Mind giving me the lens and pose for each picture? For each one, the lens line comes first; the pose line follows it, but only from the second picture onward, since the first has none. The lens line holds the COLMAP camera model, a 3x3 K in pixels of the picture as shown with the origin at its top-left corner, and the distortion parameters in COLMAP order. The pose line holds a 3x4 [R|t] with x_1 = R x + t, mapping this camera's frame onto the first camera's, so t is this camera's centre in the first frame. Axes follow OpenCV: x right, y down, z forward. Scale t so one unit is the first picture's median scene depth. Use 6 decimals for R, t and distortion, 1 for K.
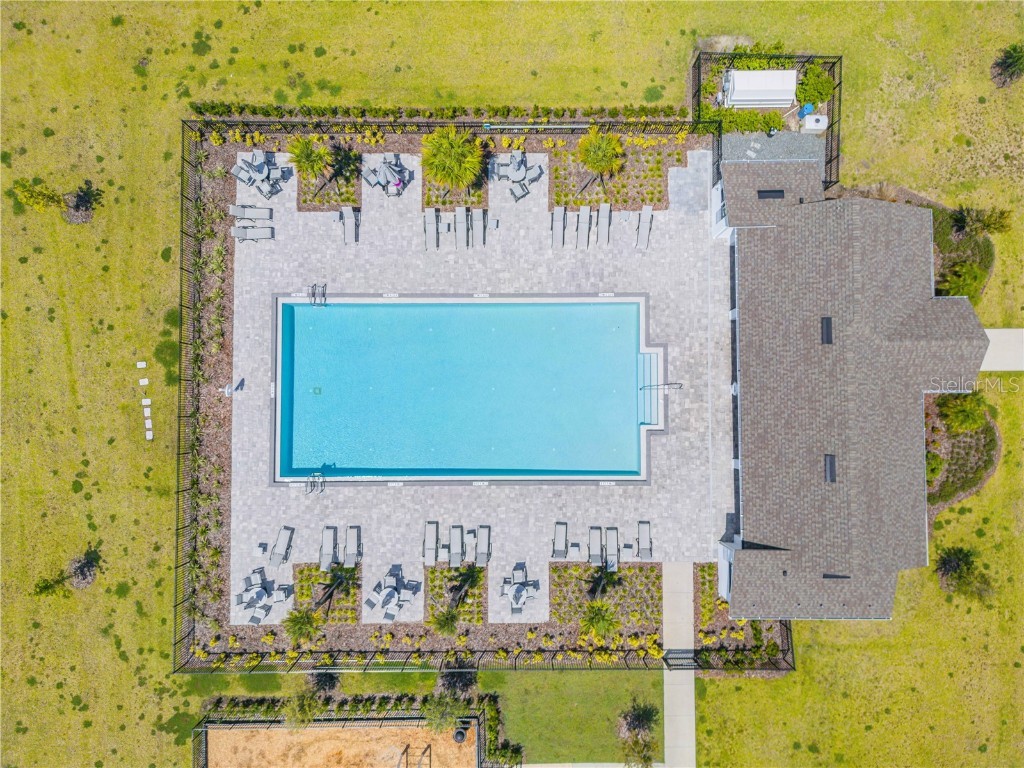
lens RADIAL K [[722.1, 0, 512.0], [0, 722.1, 384.0], [0, 0, 1]] dist [0.069972, -0.069538]
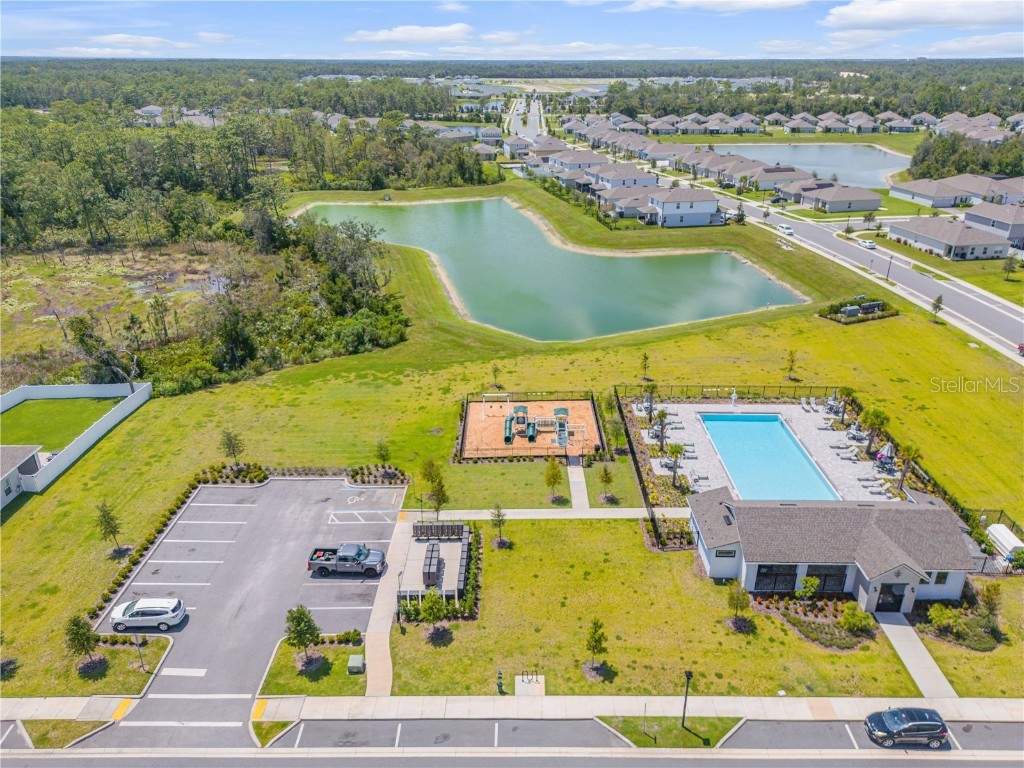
lens RADIAL K [[722.1, 0, 512.0], [0, 722.1, 384.0], [0, 0, 1]] dist [0.069972, -0.069538]
pose [[-0.014389, 0.405140, -0.914141, 1.724372], [-0.999244, 0.027206, 0.027786, 0.646884], [0.036128, 0.913850, 0.404442, -0.021935]]
